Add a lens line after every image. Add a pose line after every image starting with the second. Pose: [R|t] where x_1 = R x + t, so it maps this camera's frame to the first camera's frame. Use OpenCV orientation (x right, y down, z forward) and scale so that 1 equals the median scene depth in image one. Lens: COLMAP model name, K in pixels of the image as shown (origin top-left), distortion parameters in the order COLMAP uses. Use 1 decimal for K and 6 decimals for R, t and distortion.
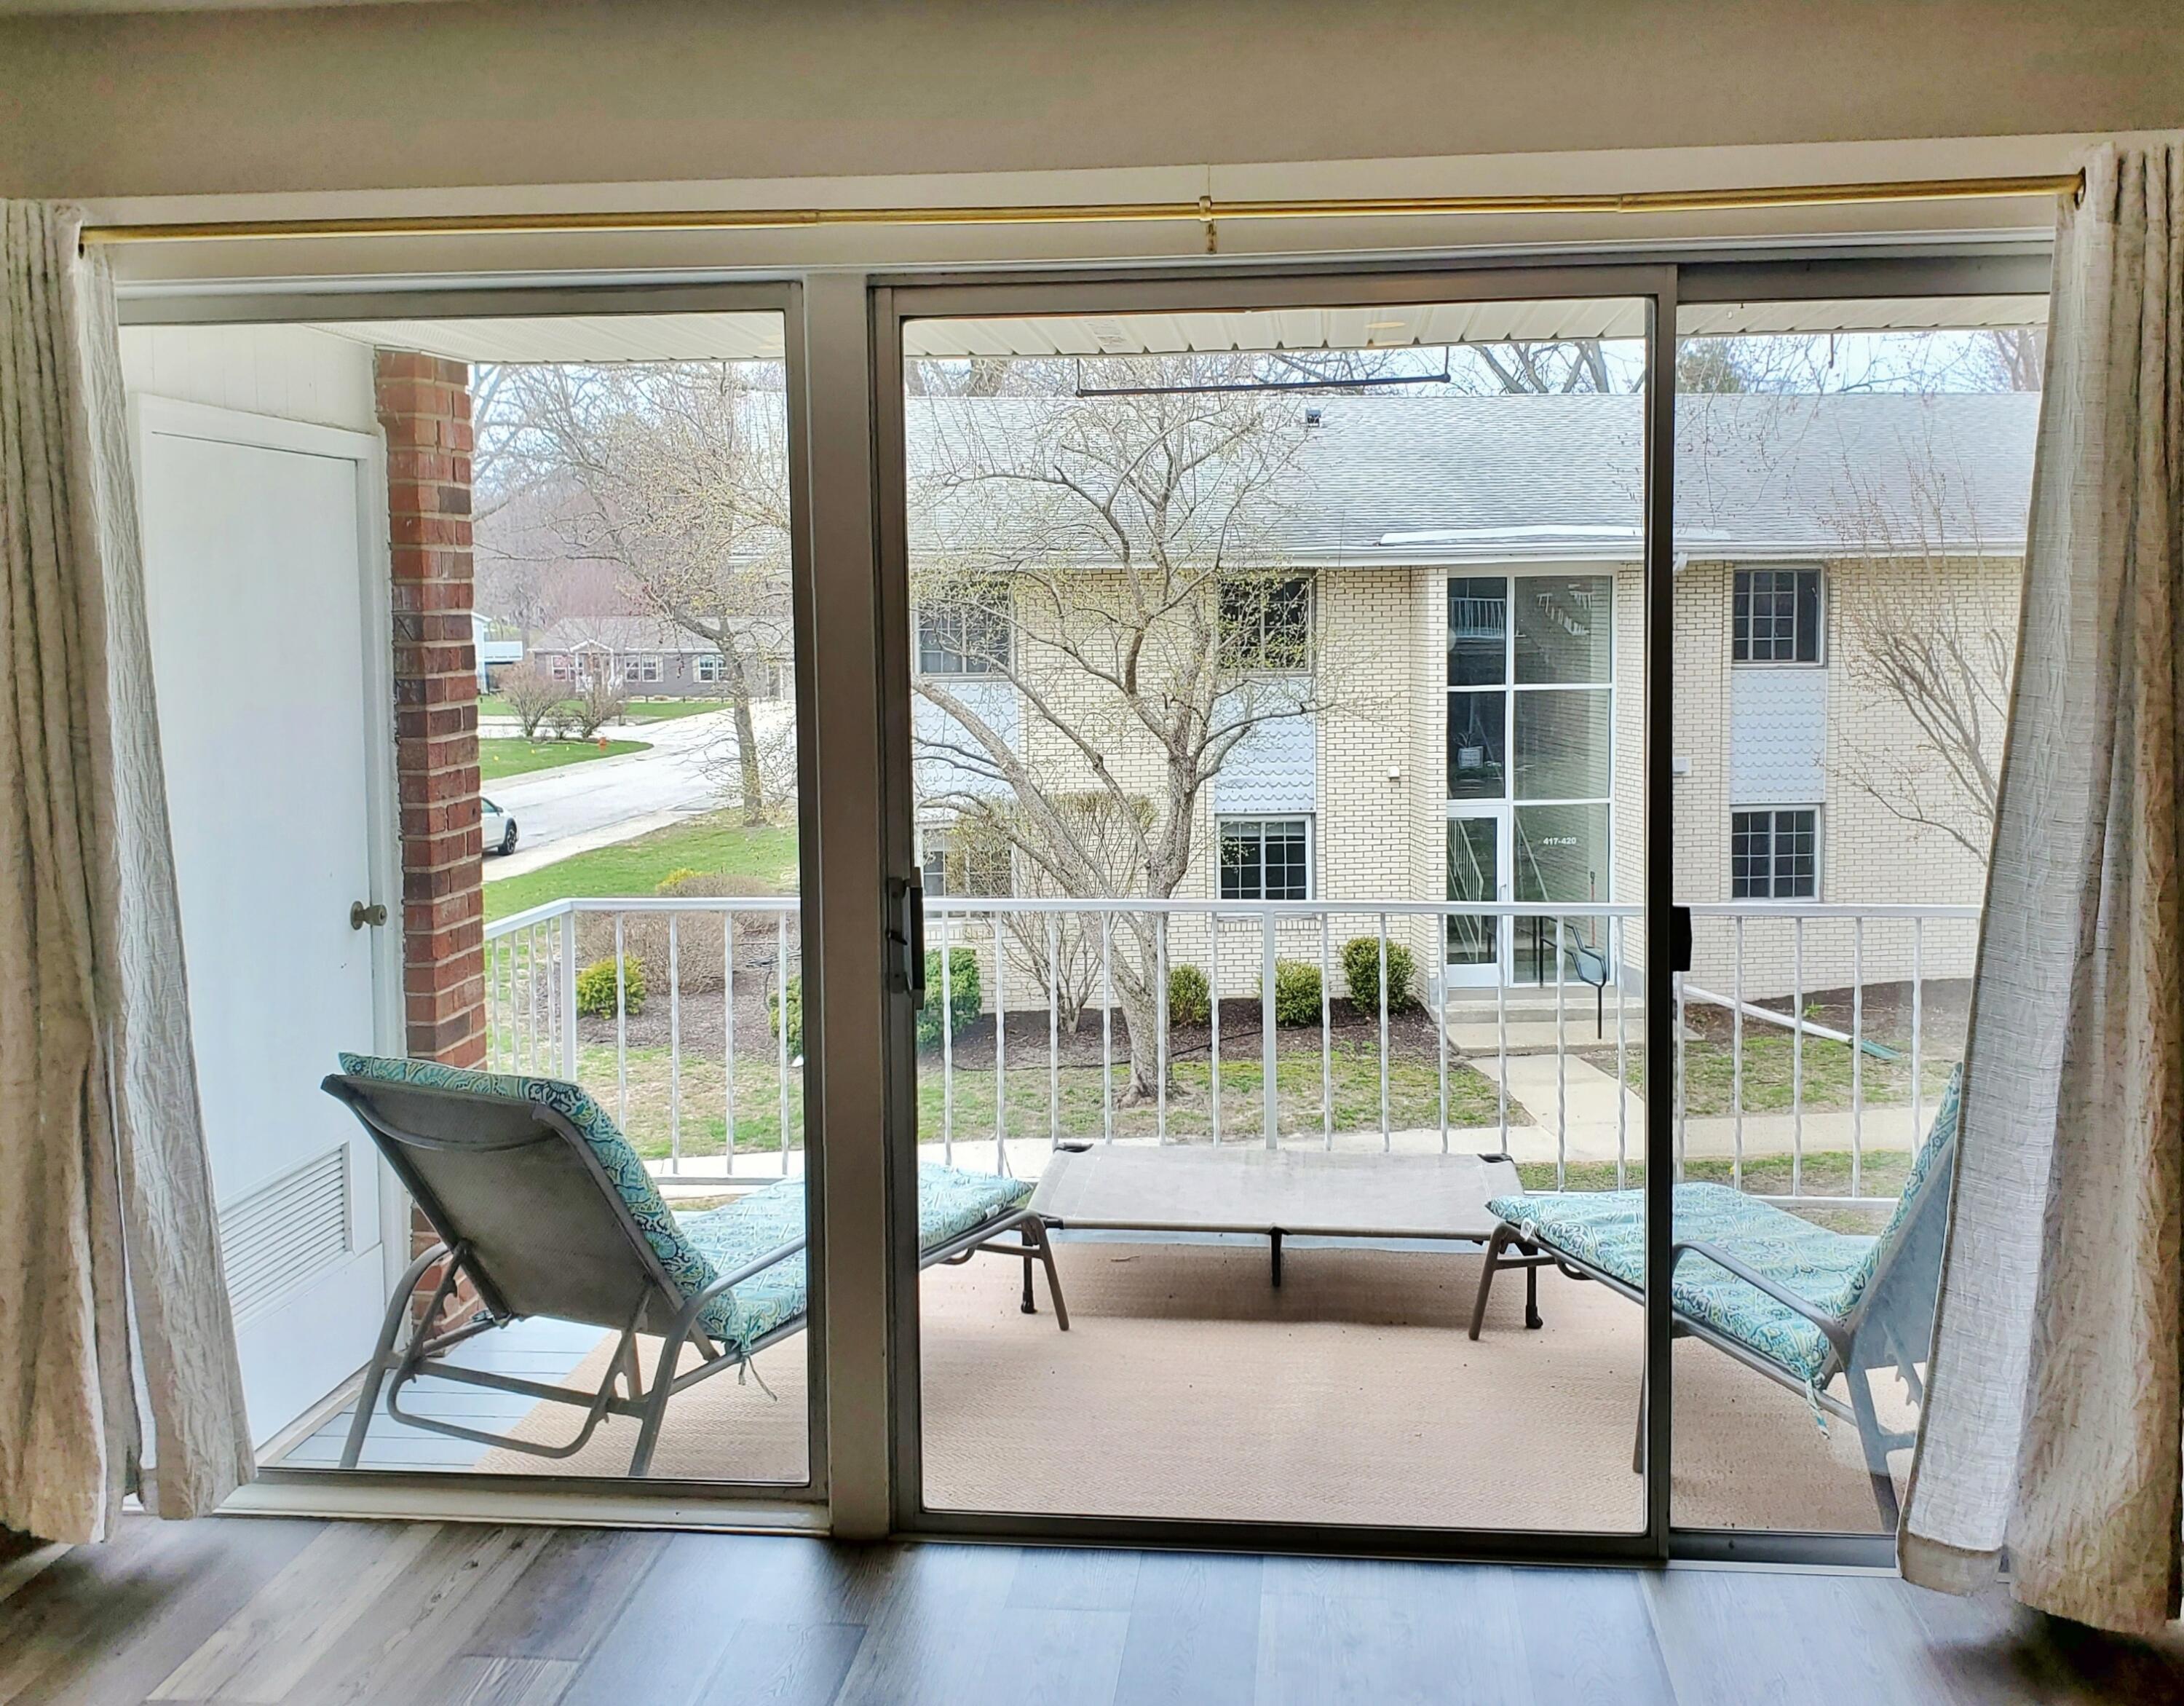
lens RADIAL K [[2205.4, 0, 1085.8], [0, 2205.4, 751.2], [0, 0, 1]] dist [-0.005198, 0.000000]
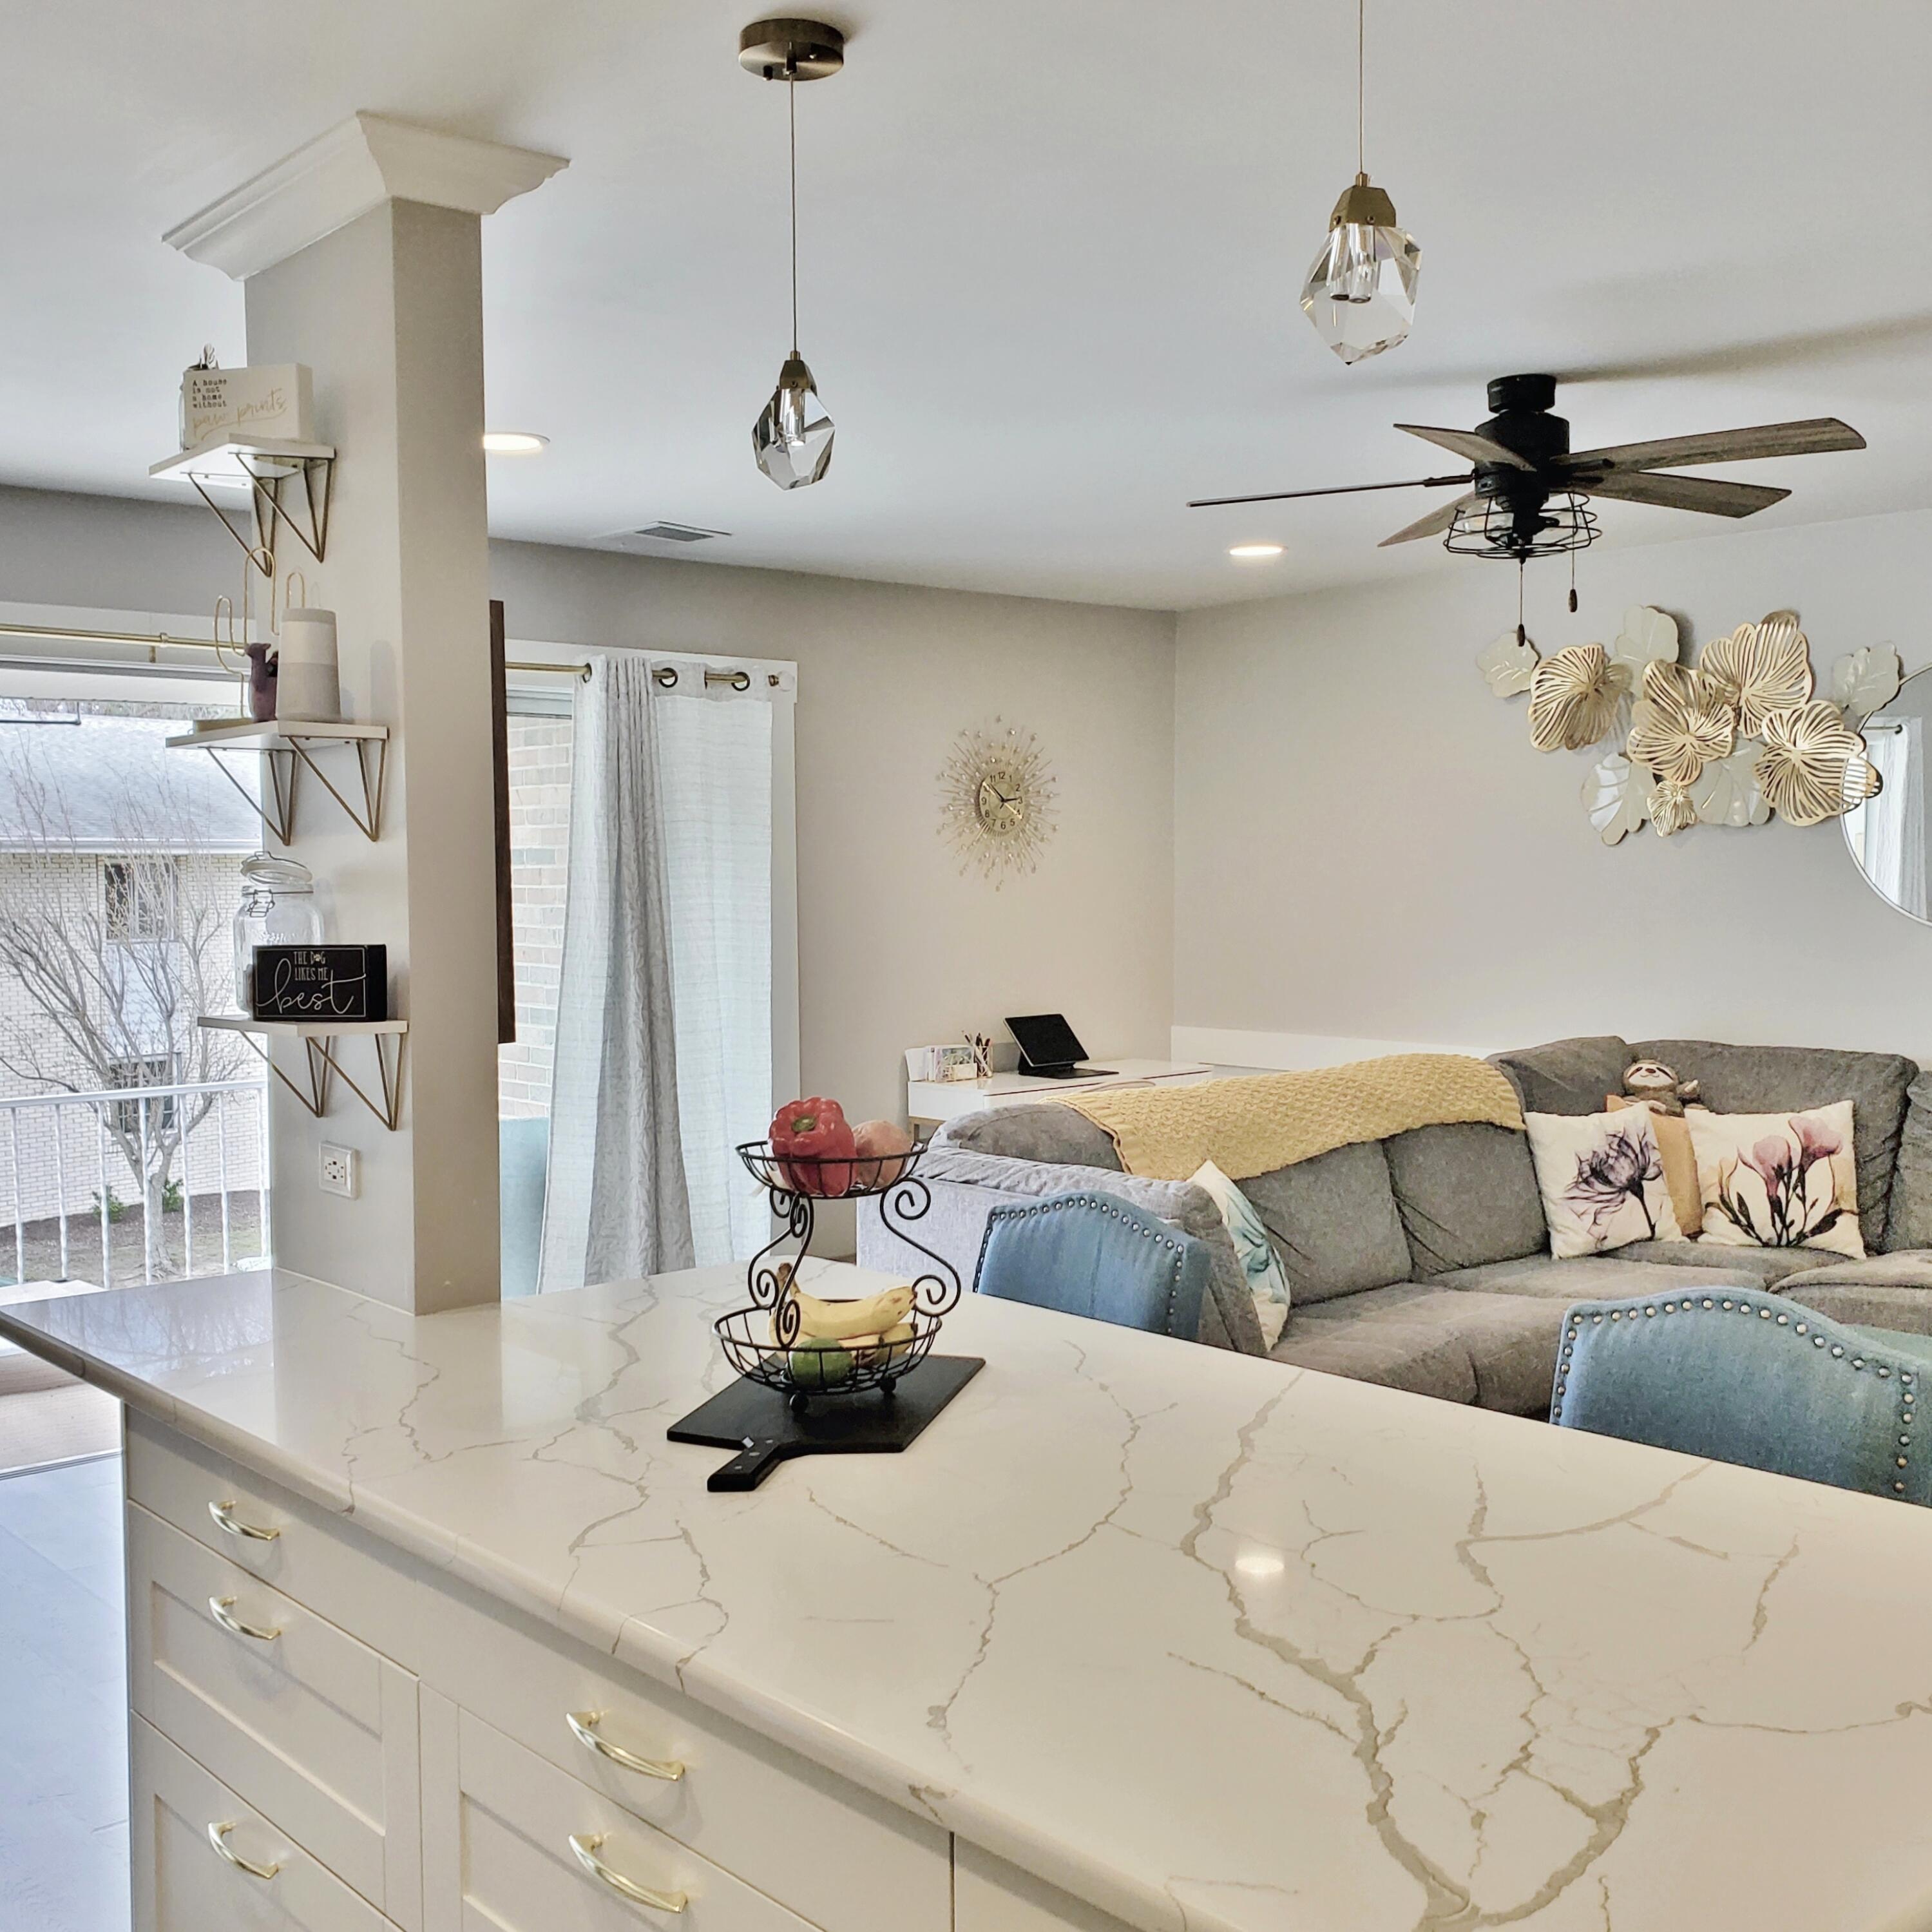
lens RADIAL K [[2061.2, 0, 968.6], [0, 2061.2, 962.8], [0, 0, 1]] dist [0.005965, 0.000000]
pose [[0.648328, -0.025628, 0.760930, -0.800060], [0.053909, 0.998470, -0.012304, 0.061296], [-0.759450, 0.048998, 0.648718, -0.522335]]
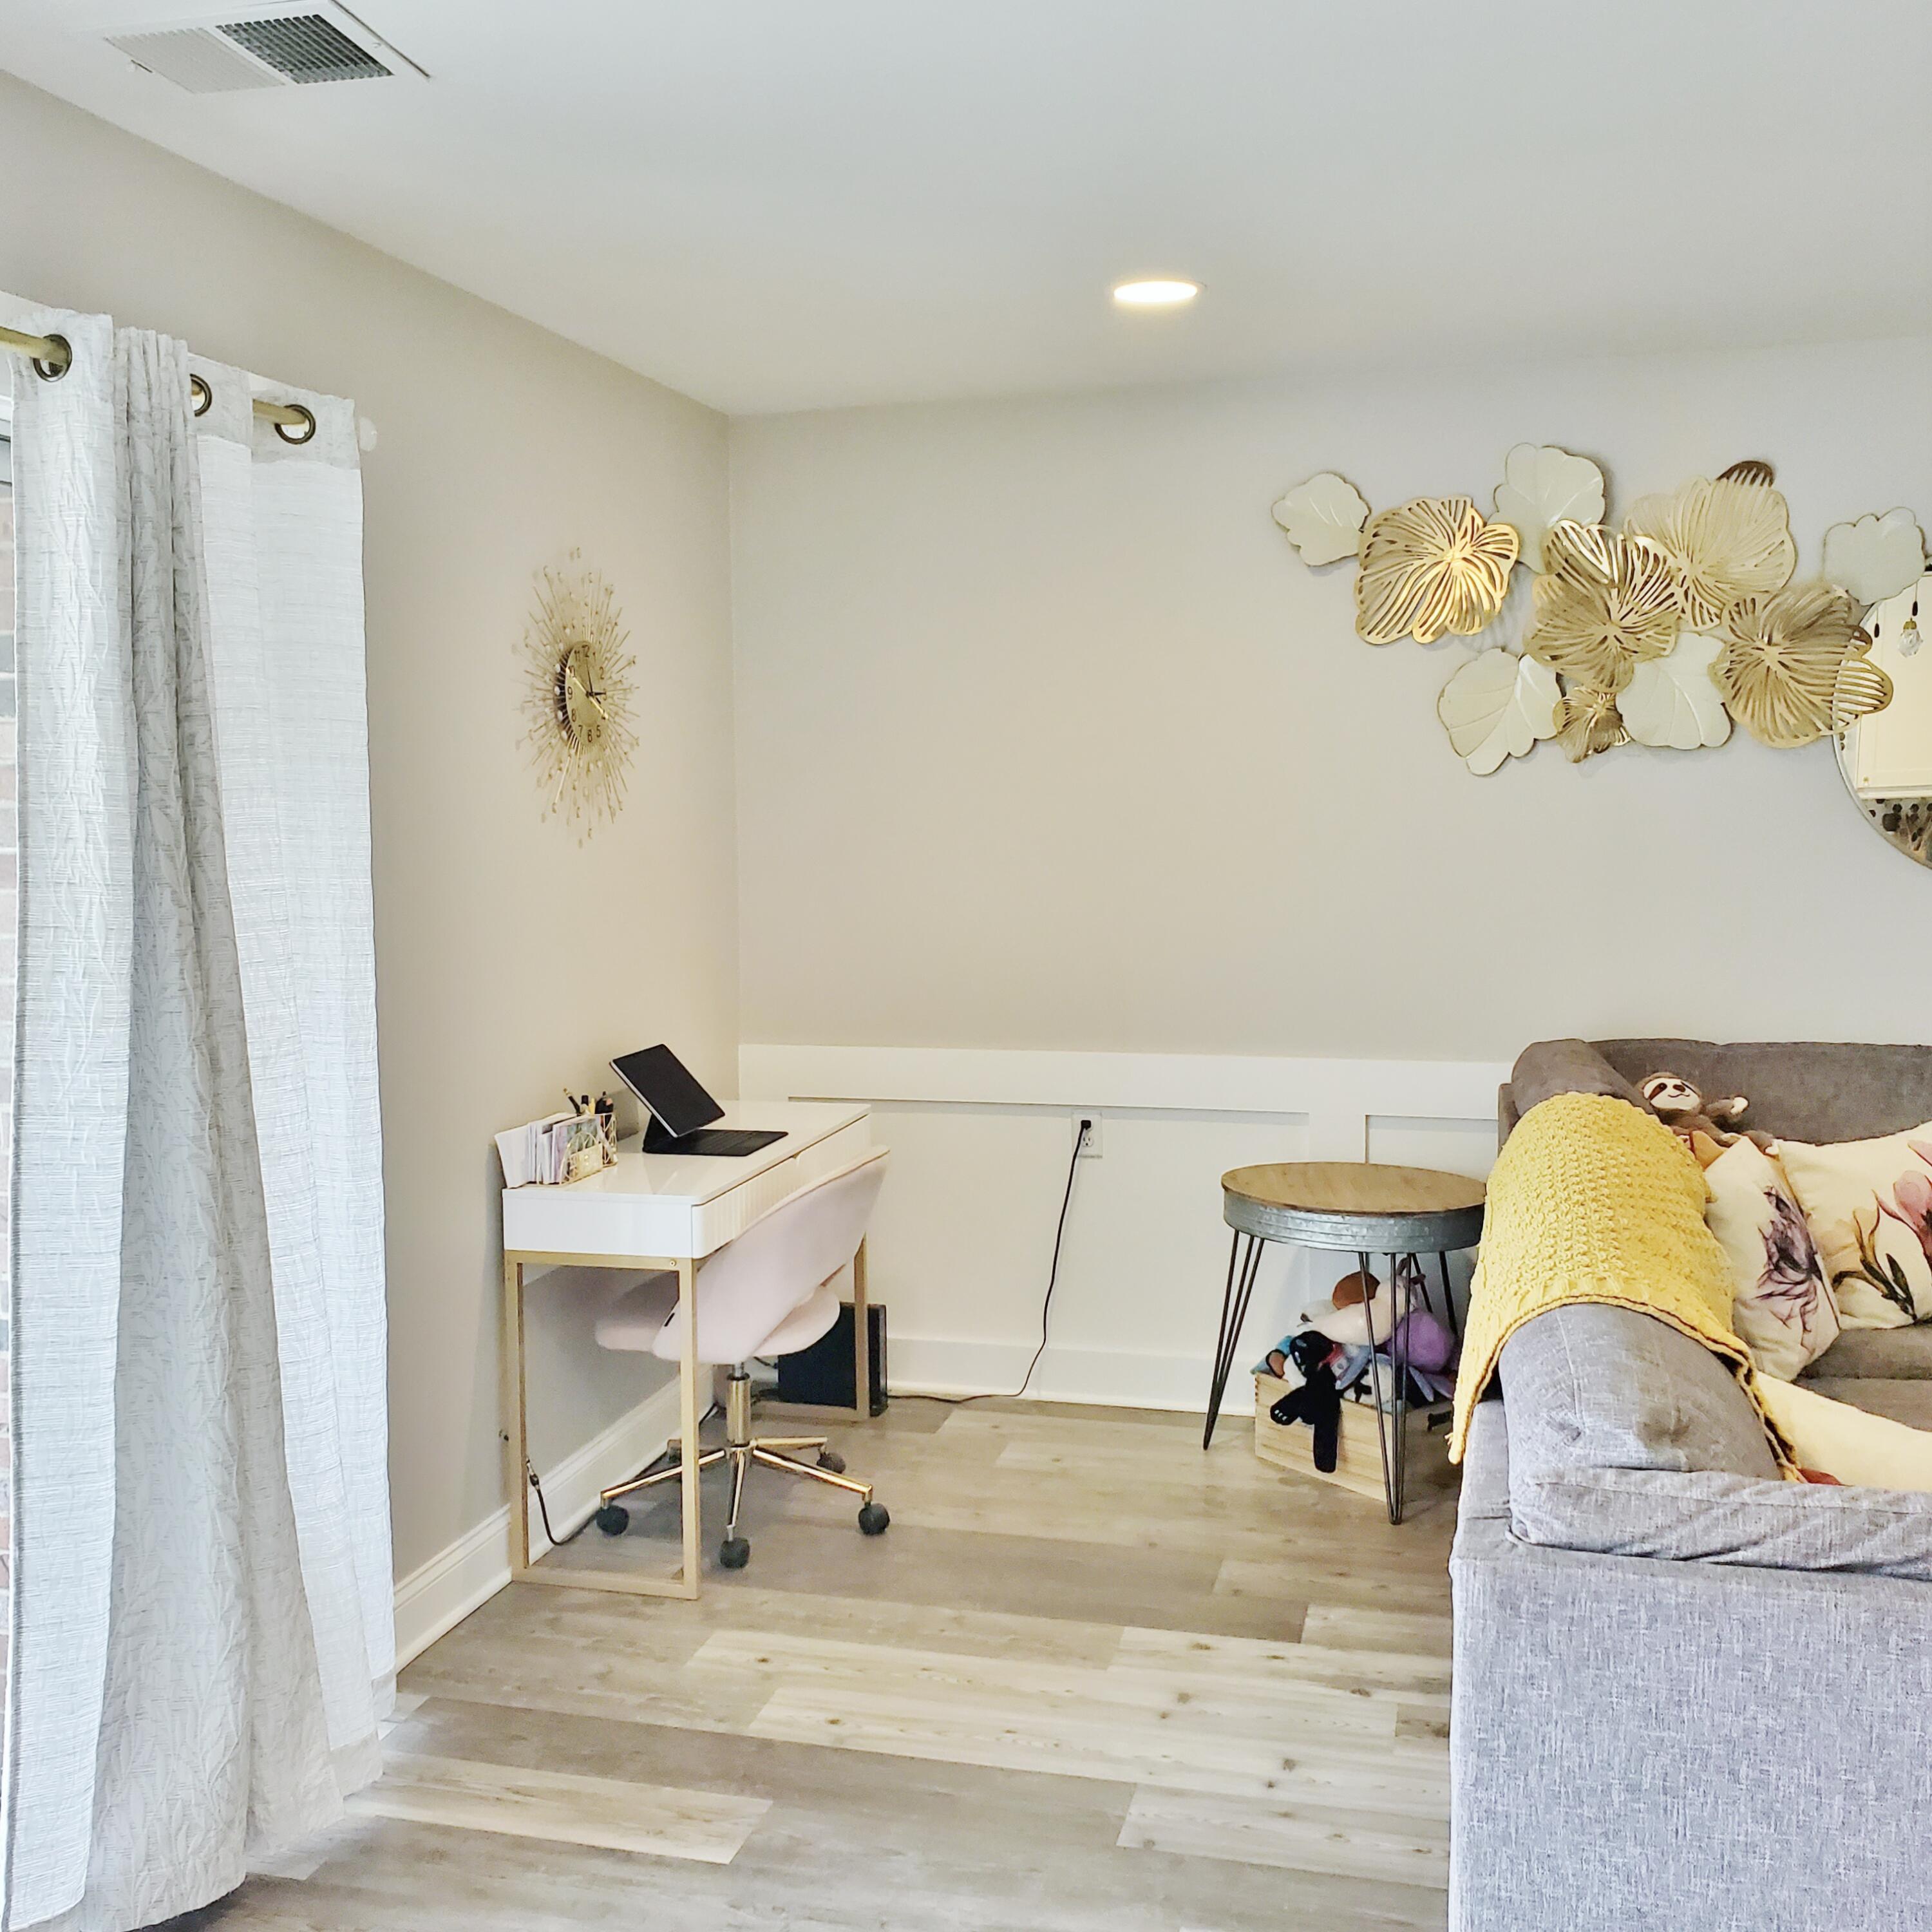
lens RADIAL K [[2061.2, 0, 960.7], [0, 2061.2, 974.6], [0, 0, 1]] dist [0.005965, 0.000000]
pose [[0.117229, -0.074371, 0.990316, -0.349580], [0.079595, 0.994688, 0.065277, -0.031042], [-0.989910, 0.071172, 0.122525, 0.542371]]
